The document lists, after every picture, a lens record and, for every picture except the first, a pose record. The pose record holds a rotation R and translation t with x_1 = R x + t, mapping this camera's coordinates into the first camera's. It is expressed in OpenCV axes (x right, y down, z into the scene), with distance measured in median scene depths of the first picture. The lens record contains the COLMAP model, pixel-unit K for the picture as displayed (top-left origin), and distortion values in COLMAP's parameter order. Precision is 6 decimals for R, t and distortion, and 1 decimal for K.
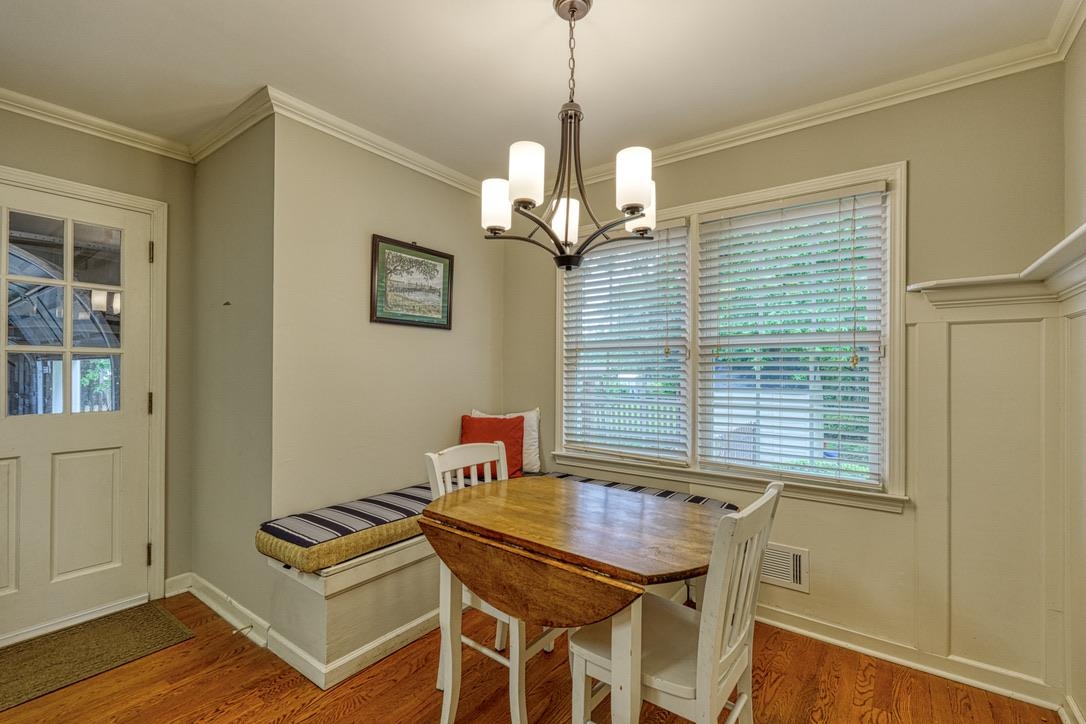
lens RADIAL K [[475.9, 0, 539.5], [0, 475.9, 368.1], [0, 0, 1]] dist [-0.002139, -0.000075]
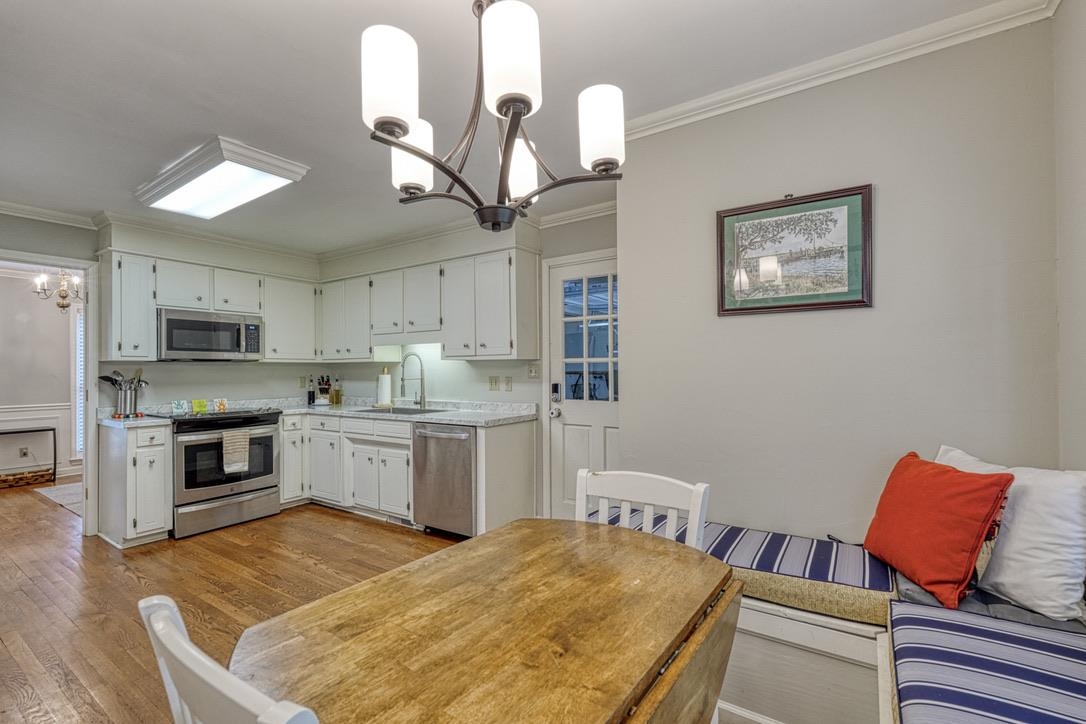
lens RADIAL K [[475.9, 0, 543.0], [0, 475.9, 365.4], [0, 0, 1]] dist [-0.002139, -0.000075]
pose [[0.057797, -0.014469, -0.998224, 0.424858], [0.007980, 0.999870, -0.014031, 0.000030], [0.998296, -0.007155, 0.057905, 0.580652]]
